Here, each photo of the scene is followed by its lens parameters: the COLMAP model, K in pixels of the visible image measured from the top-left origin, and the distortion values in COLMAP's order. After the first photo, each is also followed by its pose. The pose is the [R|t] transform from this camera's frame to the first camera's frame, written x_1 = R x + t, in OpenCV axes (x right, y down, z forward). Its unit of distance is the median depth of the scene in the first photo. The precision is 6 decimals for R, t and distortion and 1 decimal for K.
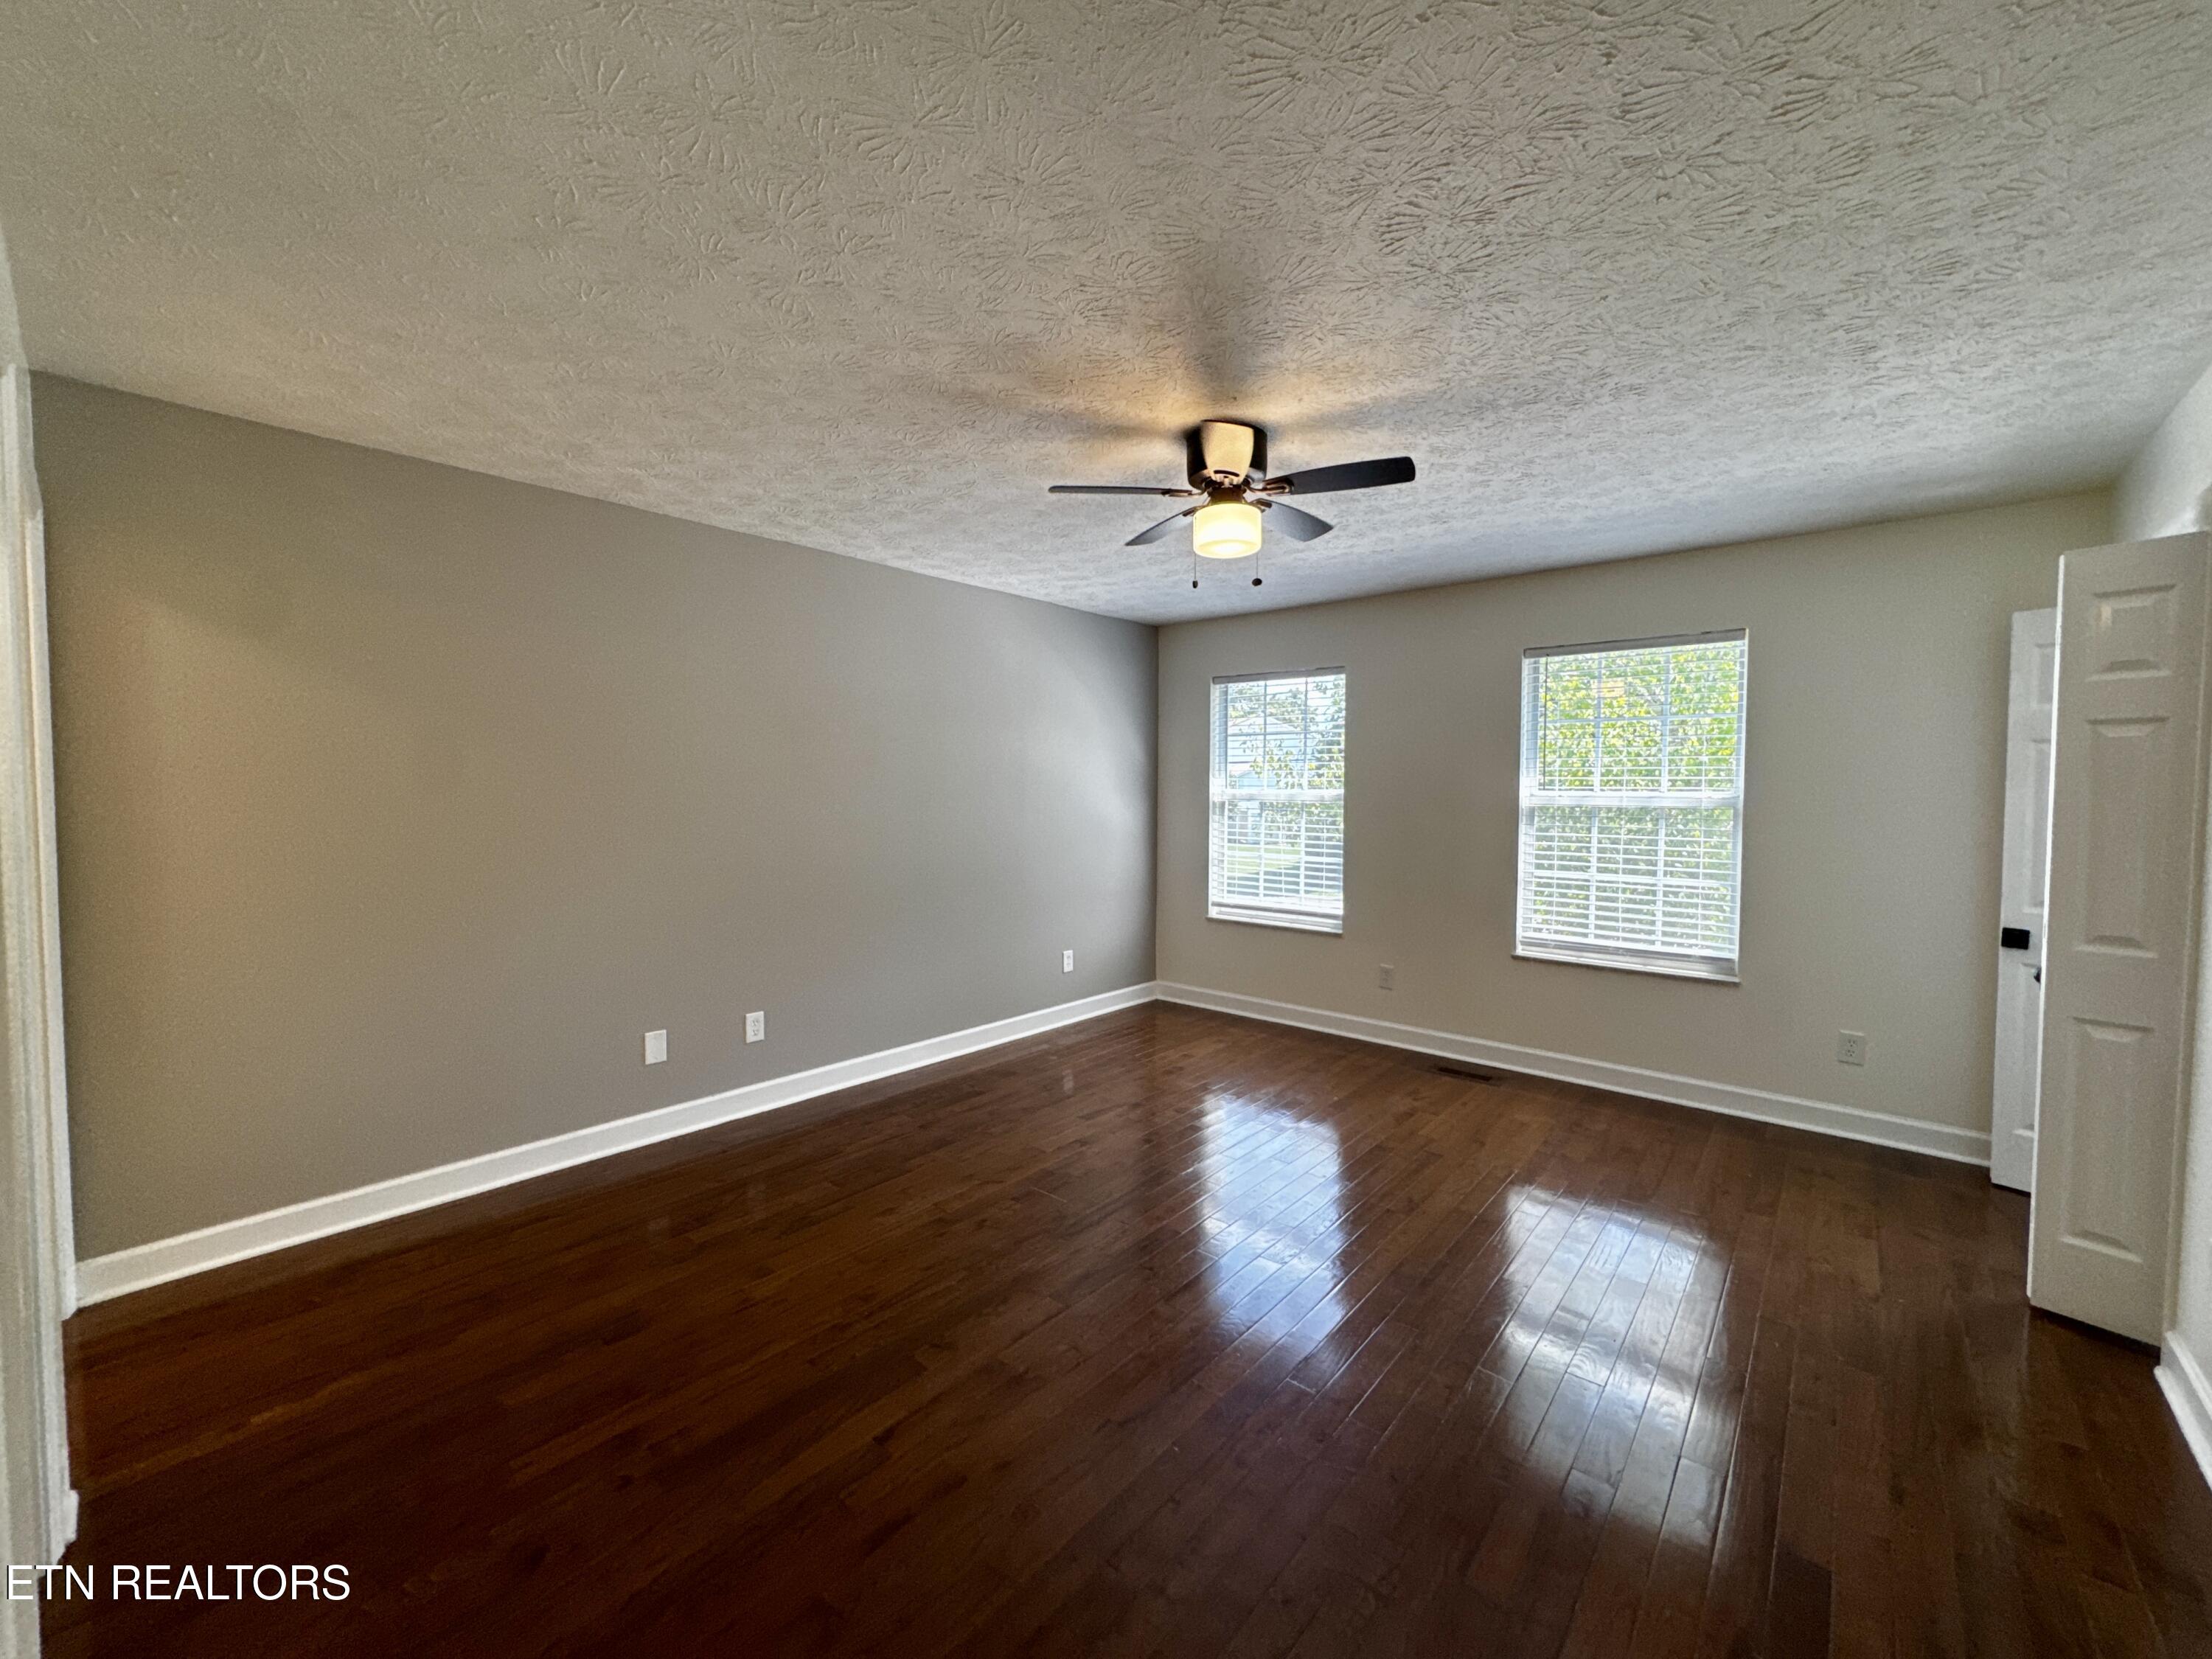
lens RADIAL K [[883.5, 0, 1102.2], [0, 883.5, 824.6], [0, 0, 1]] dist [-0.002794, -0.000087]
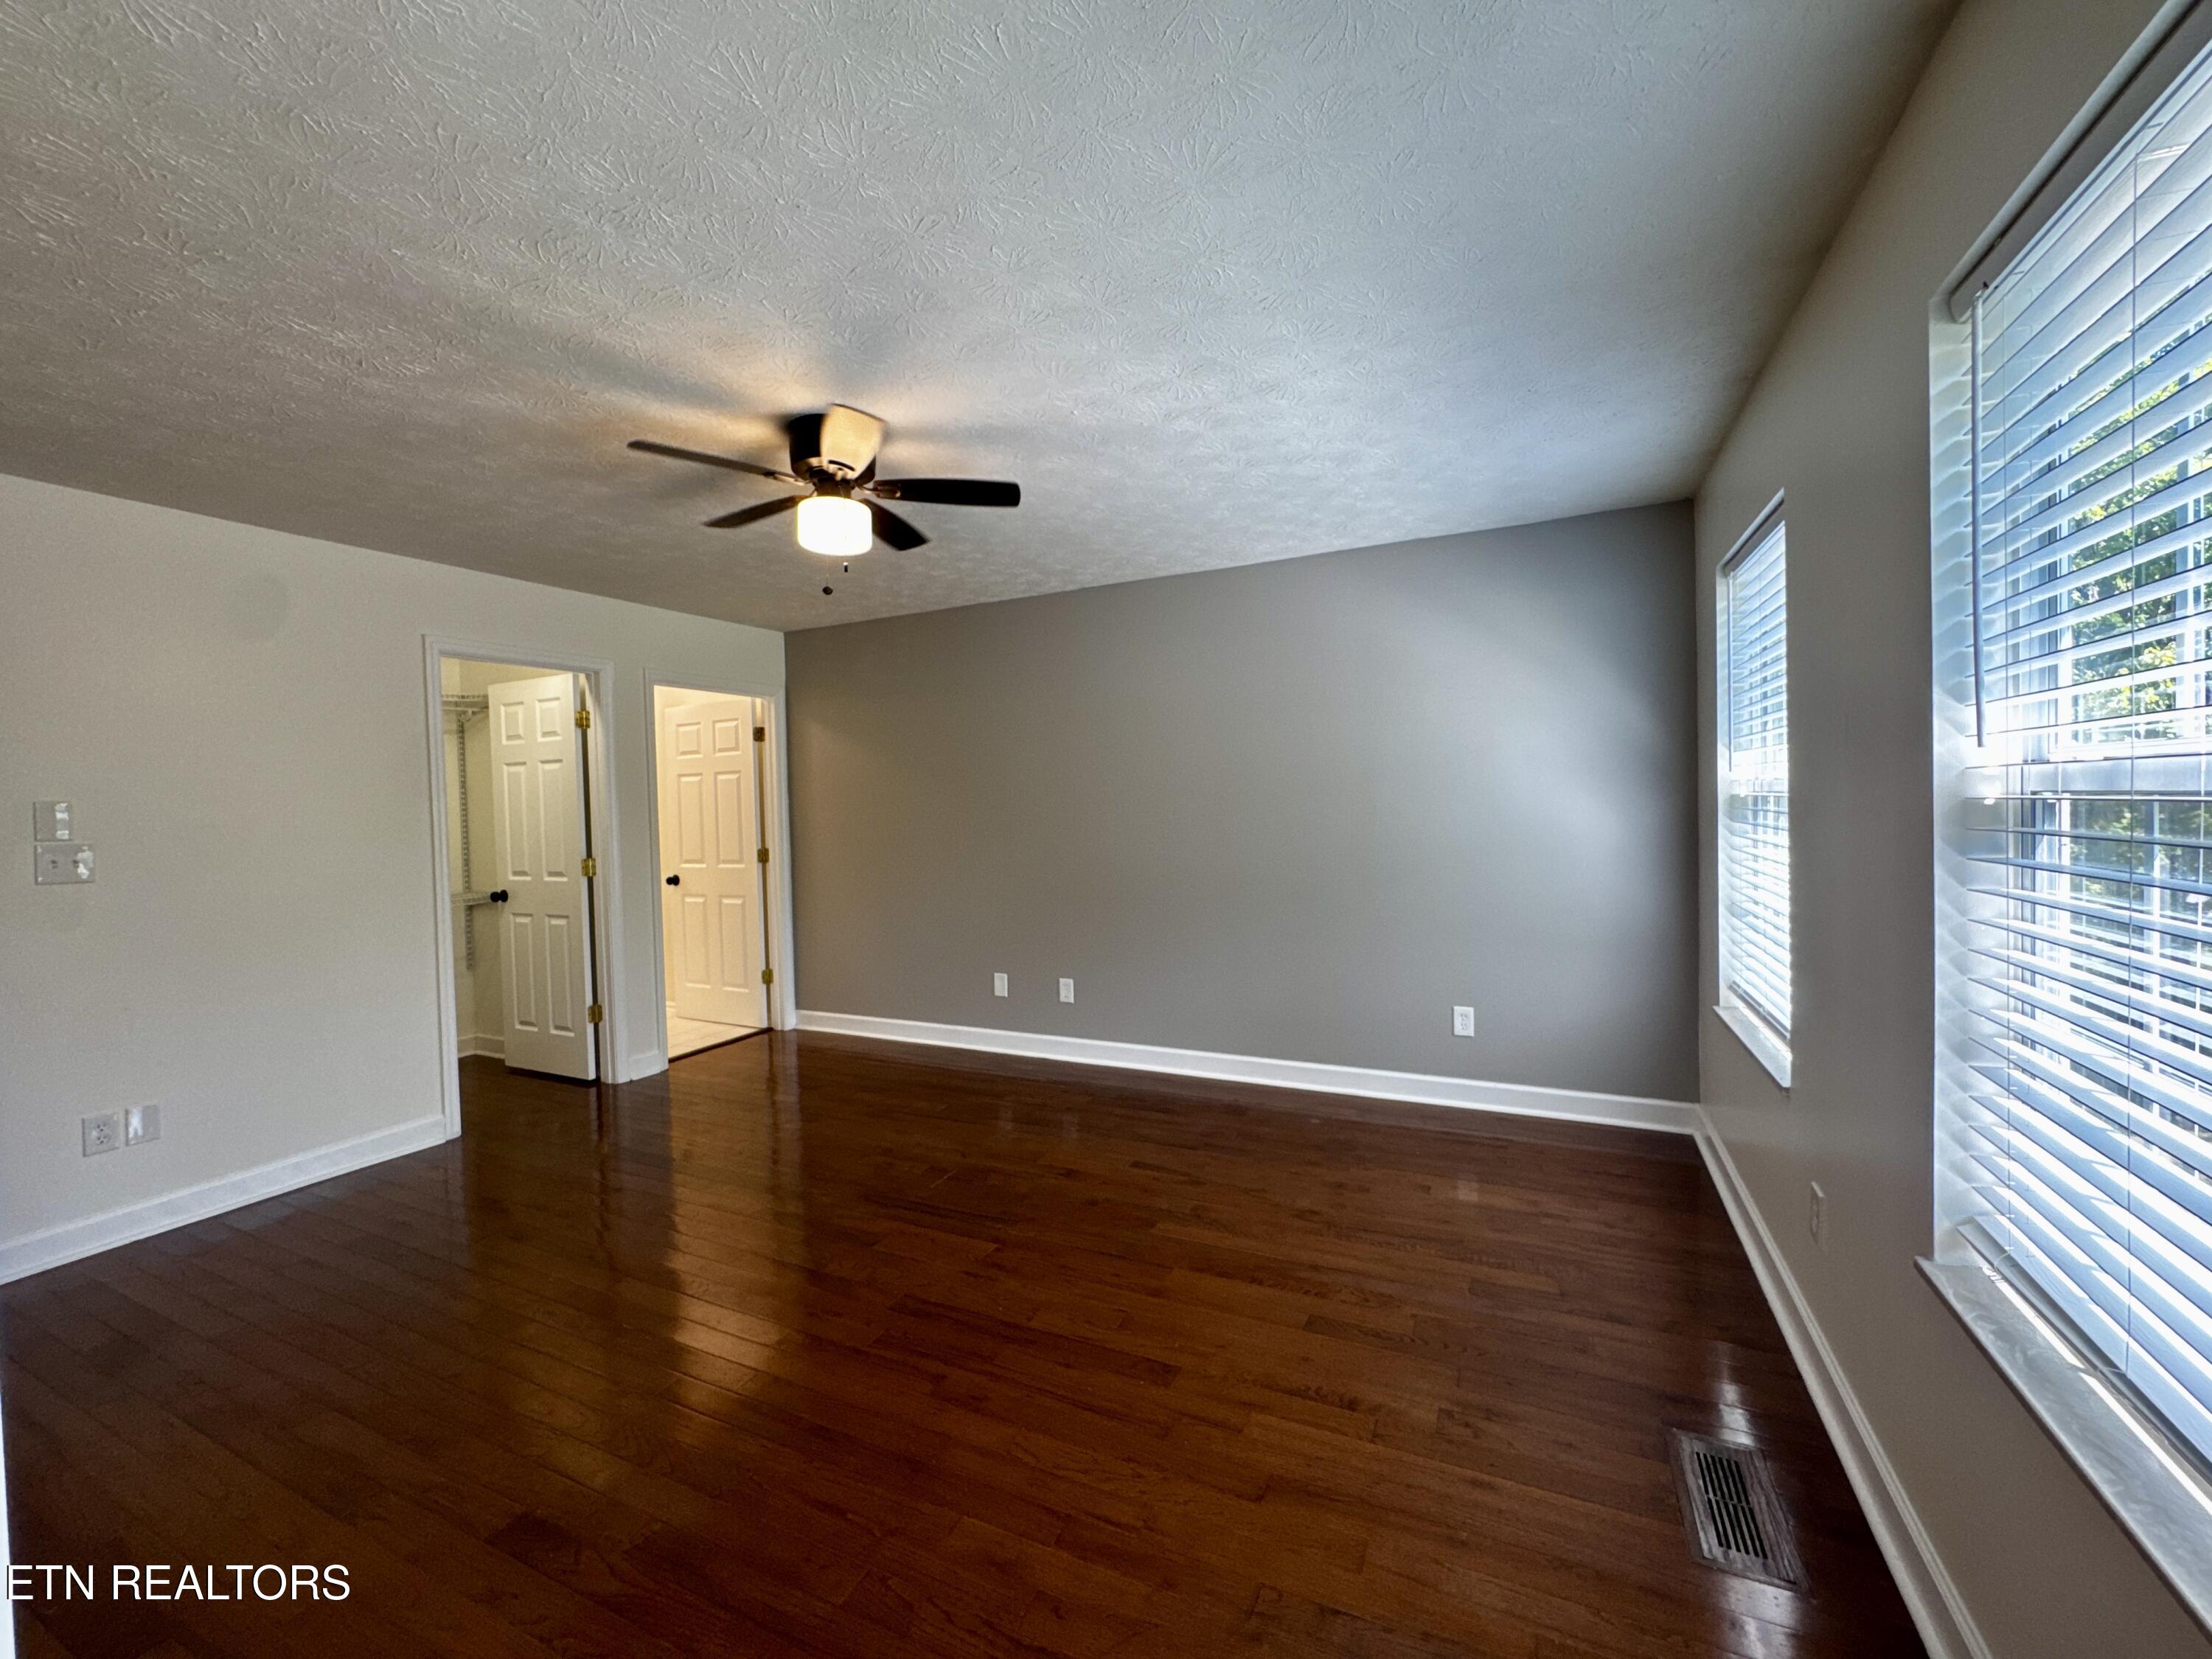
lens RADIAL K [[883.5, 0, 1102.2], [0, 883.5, 824.6], [0, 0, 1]] dist [-0.002794, -0.000087]
pose [[0.251649, 0.011520, -0.967750, 0.800248], [-0.007484, 0.999922, 0.009957, -0.017015], [0.967790, 0.004737, 0.251716, 0.718496]]
